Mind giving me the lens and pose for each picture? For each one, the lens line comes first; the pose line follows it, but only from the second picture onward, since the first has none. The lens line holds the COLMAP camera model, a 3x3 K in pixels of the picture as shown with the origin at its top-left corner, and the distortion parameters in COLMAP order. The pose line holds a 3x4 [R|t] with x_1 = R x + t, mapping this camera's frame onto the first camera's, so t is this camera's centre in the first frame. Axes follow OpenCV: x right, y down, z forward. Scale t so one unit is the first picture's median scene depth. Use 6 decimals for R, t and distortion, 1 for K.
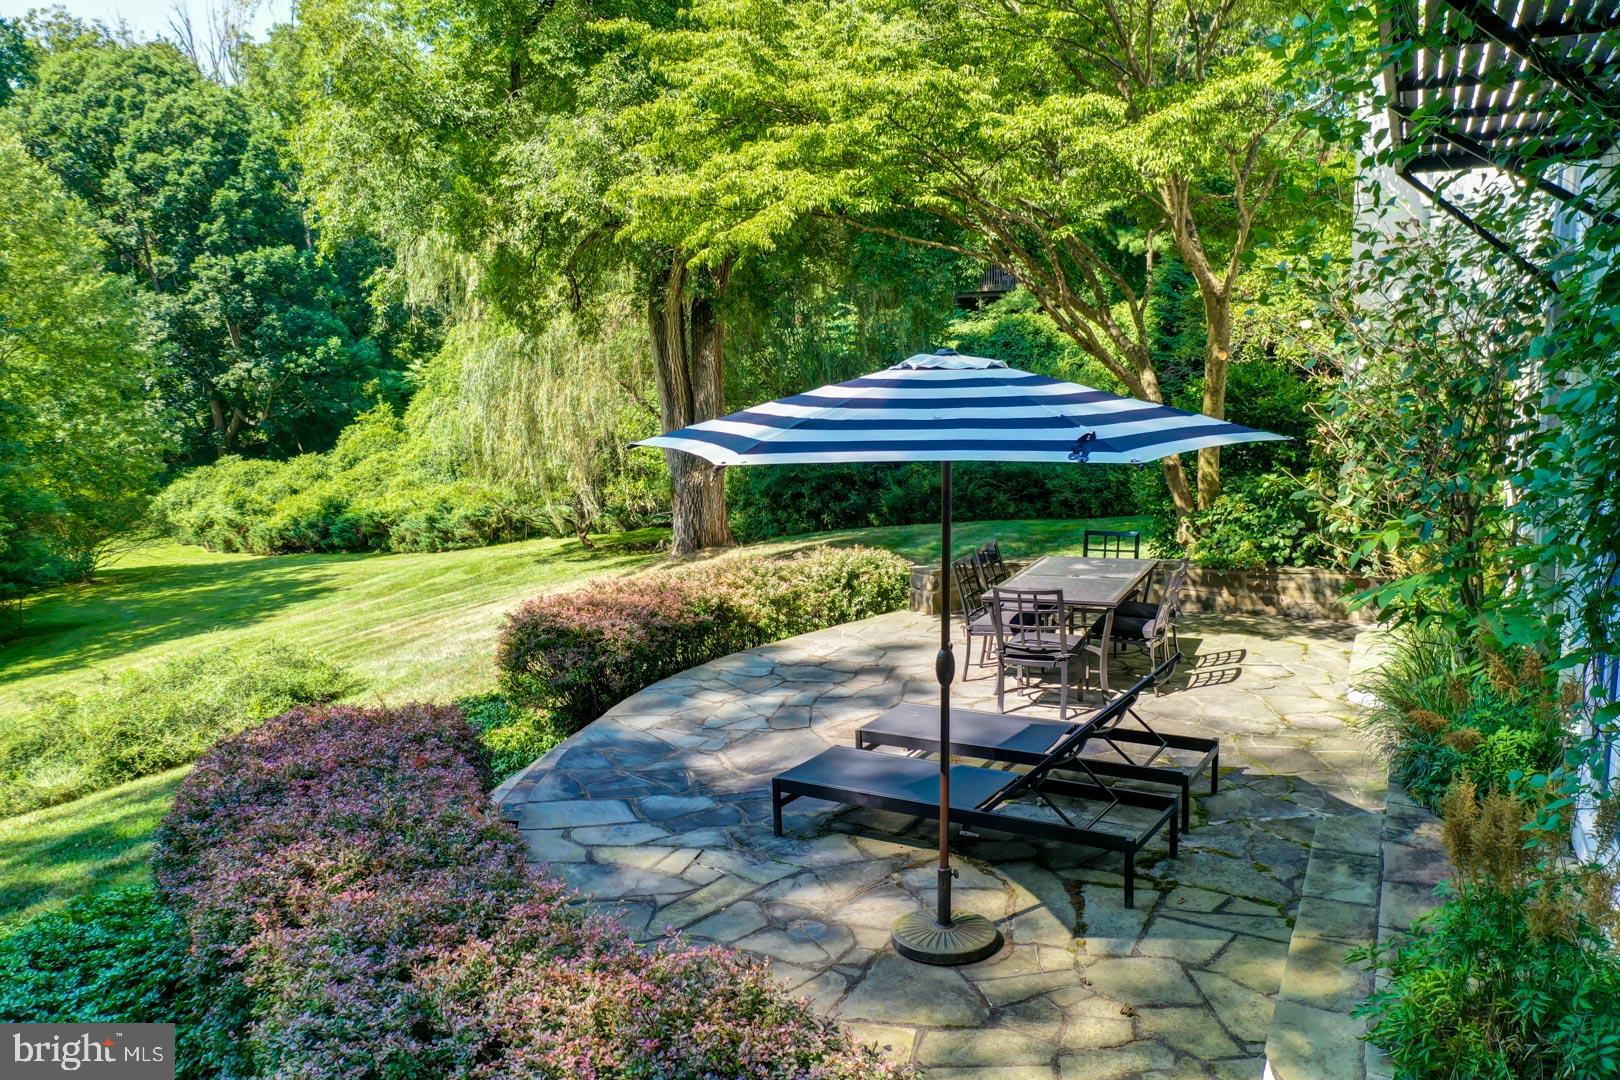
lens RADIAL K [[1285.3, 0, 810.0], [0, 1285.3, 540.0], [0, 0, 1]] dist [0.051213, -0.104596]
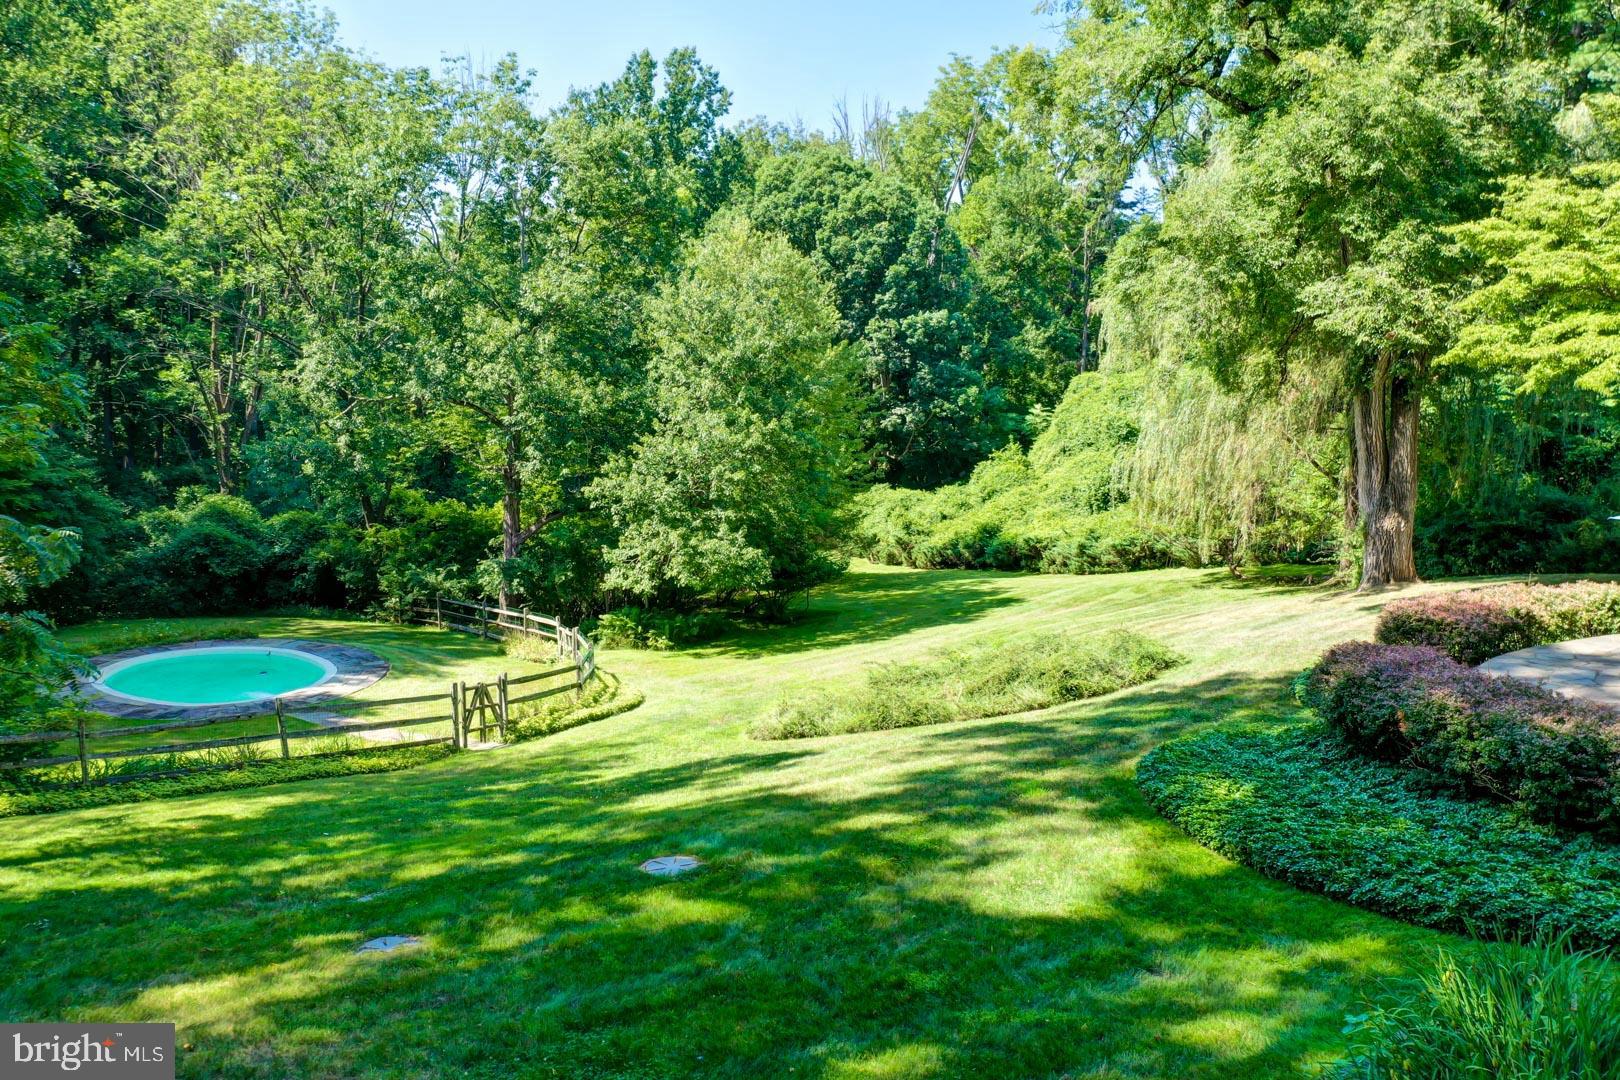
lens RADIAL K [[1285.3, 0, 810.0], [0, 1285.3, 540.0], [0, 0, 1]] dist [0.051213, -0.104596]
pose [[0.918662, 0.047787, -0.392143, -0.049827], [-0.057288, 0.998279, -0.012556, 0.005983], [0.390868, 0.034000, 0.919819, -0.149093]]
